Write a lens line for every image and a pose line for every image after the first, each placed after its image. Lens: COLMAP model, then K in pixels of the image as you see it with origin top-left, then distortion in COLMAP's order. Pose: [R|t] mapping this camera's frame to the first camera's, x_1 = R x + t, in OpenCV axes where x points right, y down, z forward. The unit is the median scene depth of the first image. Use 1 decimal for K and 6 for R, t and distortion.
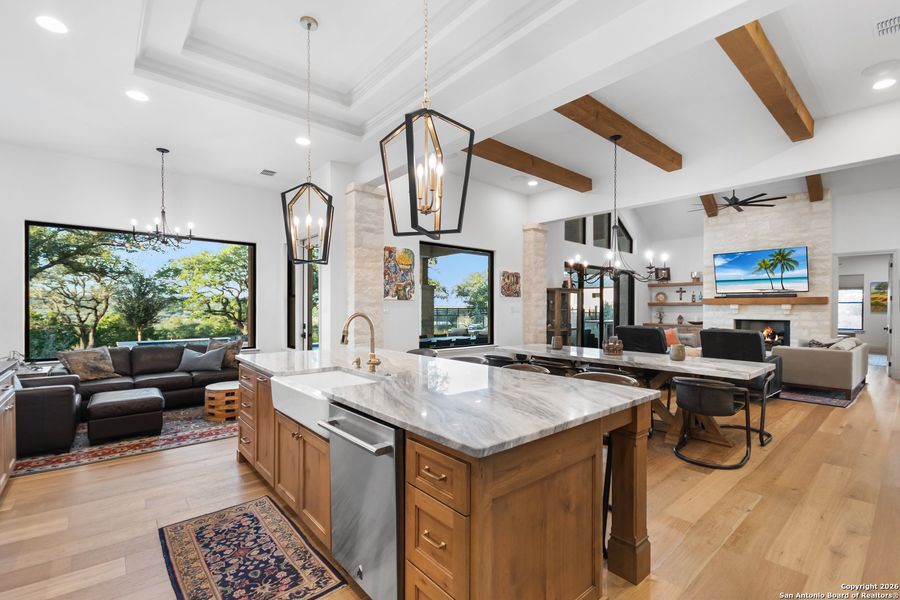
lens RADIAL K [[400.7, 0, 453.6], [0, 400.7, 308.2], [0, 0, 1]] dist [0.006005, -0.005790]
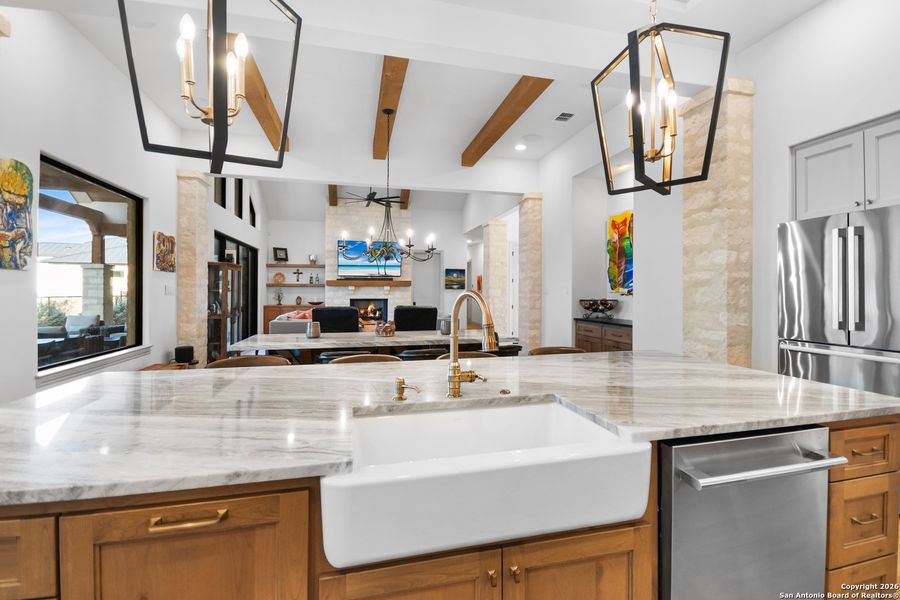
lens RADIAL K [[400.7, 0, 456.5], [0, 400.7, 294.8], [0, 0, 1]] dist [0.006005, -0.005790]
pose [[0.450416, -0.011570, 0.892744, -0.217606], [0.001994, 0.999927, 0.011953, 0.003554], [-0.892817, -0.003603, 0.450406, 0.233527]]
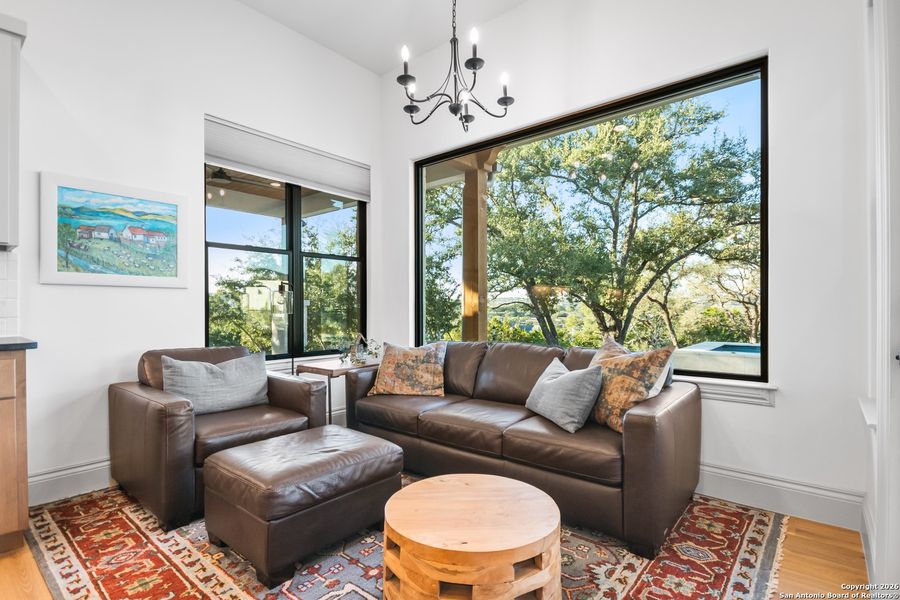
lens RADIAL K [[441.0, 0, 455.2], [0, 441.0, 305.5], [0, 0, 1]] dist [0.001843, -0.004410]
pose [[0.165426, -0.010385, -0.986167, -0.144871], [0.003328, 0.999945, -0.009972, 0.032762], [0.986217, -0.001632, 0.165452, 0.537750]]
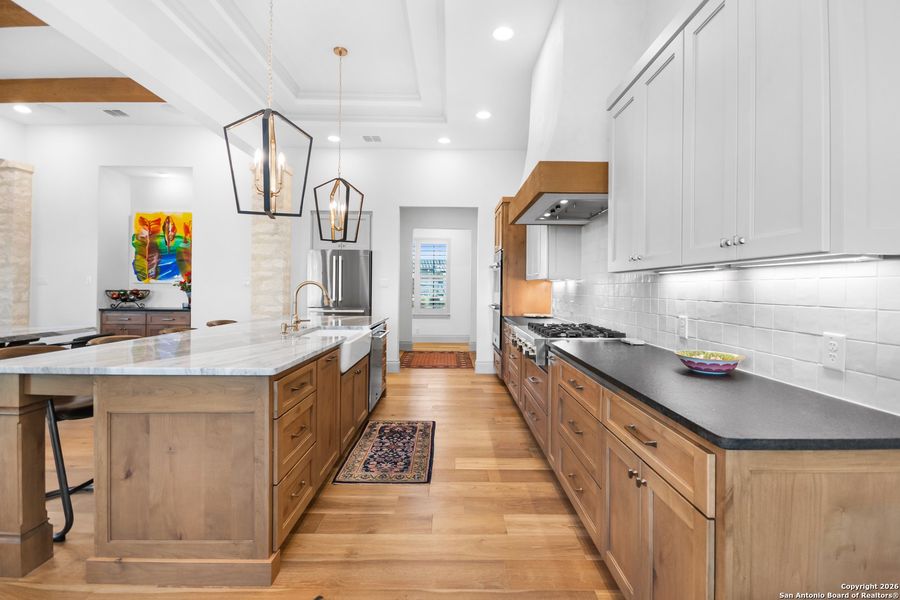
lens RADIAL K [[400.7, 0, 451.1], [0, 400.7, 284.6], [0, 0, 1]] dist [0.006005, -0.005790]
pose [[-0.757727, -0.006302, 0.652541, -0.414619], [-0.012127, 0.999917, -0.004425, 0.007071], [-0.652459, -0.011266, -0.757741, 0.501137]]
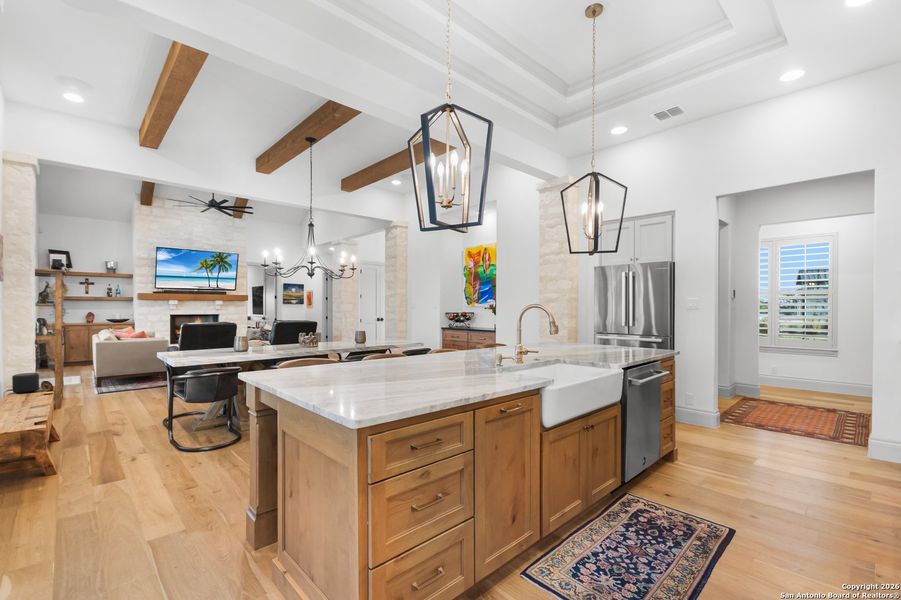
lens RADIAL K [[401.2, 0, 456.1], [0, 401.2, 308.7], [0, 0, 1]] dist [0.006005, -0.005790]
pose [[-0.044951, -0.008831, 0.998950, -0.374527], [0.000261, 0.999961, 0.008852, 0.004514], [-0.998989, 0.000658, -0.044947, 0.376626]]
